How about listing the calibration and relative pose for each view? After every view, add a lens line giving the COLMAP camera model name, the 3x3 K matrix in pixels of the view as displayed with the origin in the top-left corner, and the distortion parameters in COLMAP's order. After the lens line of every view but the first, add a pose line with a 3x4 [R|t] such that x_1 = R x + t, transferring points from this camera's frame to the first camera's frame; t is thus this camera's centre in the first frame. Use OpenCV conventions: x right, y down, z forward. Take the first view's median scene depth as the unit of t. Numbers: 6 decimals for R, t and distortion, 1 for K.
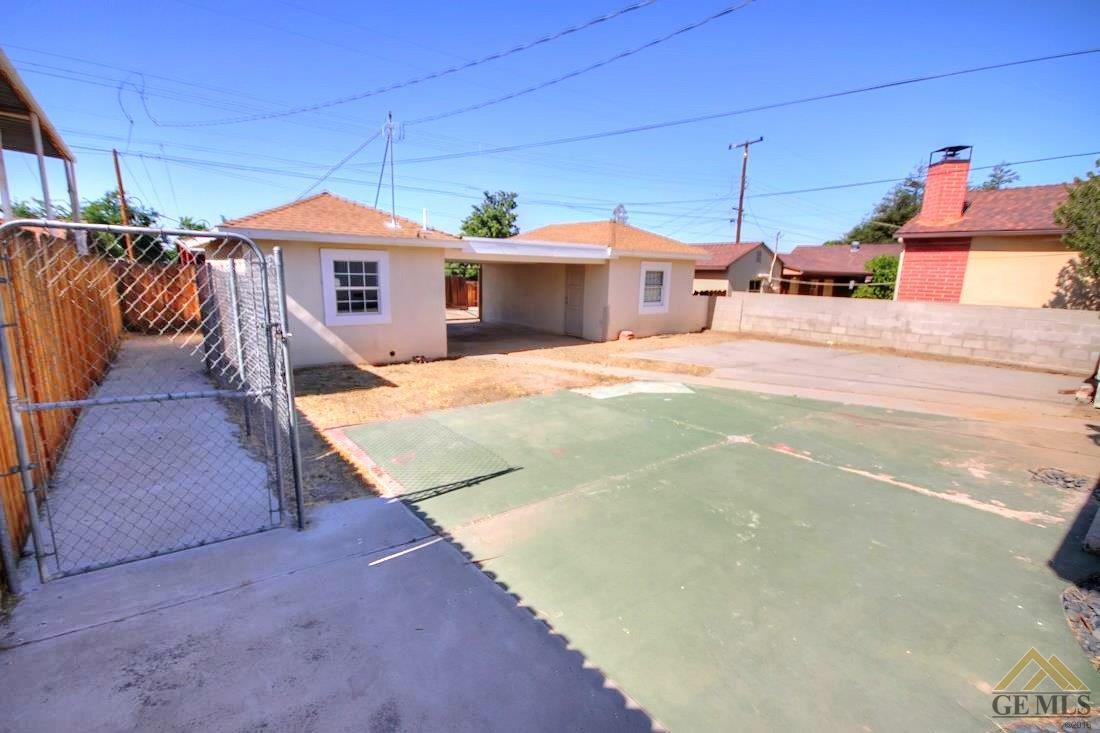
lens RADIAL K [[511.2, 0, 547.6], [0, 511.2, 377.1], [0, 0, 1]] dist [0.000770, 0.000201]
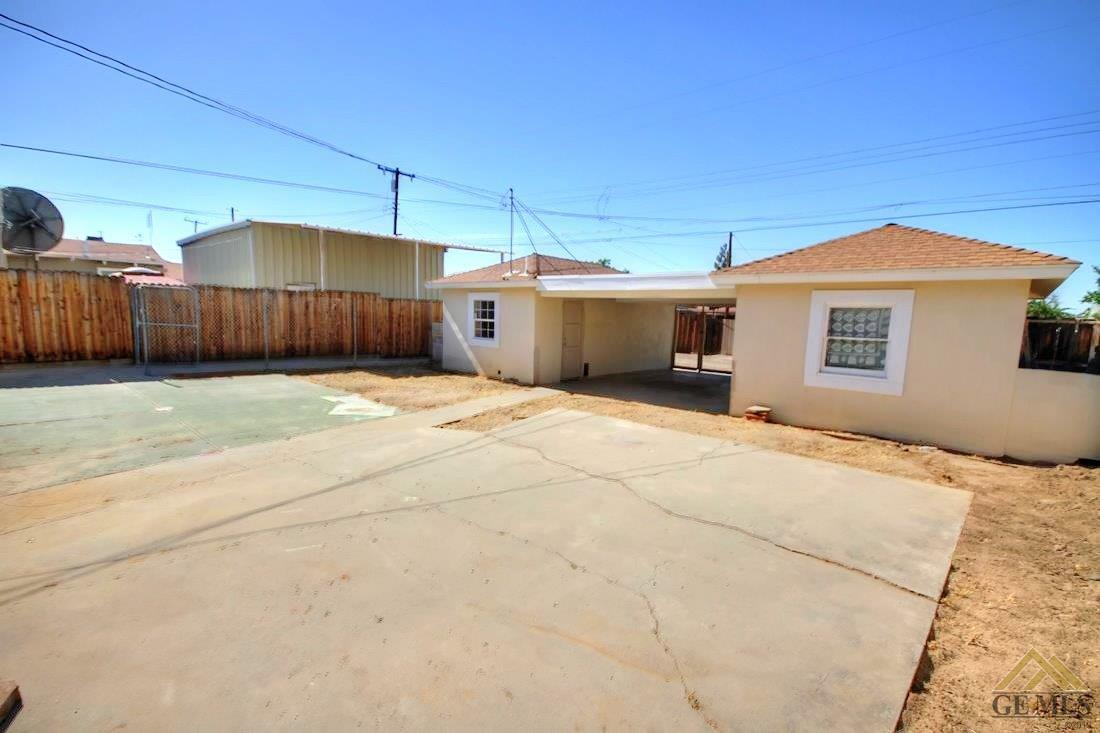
lens RADIAL K [[511.2, 0, 547.6], [0, 511.2, 377.1], [0, 0, 1]] dist [0.000770, 0.000201]
pose [[0.143248, 0.118029, -0.982624, 1.000144], [-0.216972, 0.972455, 0.085177, -0.175252], [0.965610, 0.201000, 0.164911, 0.949086]]
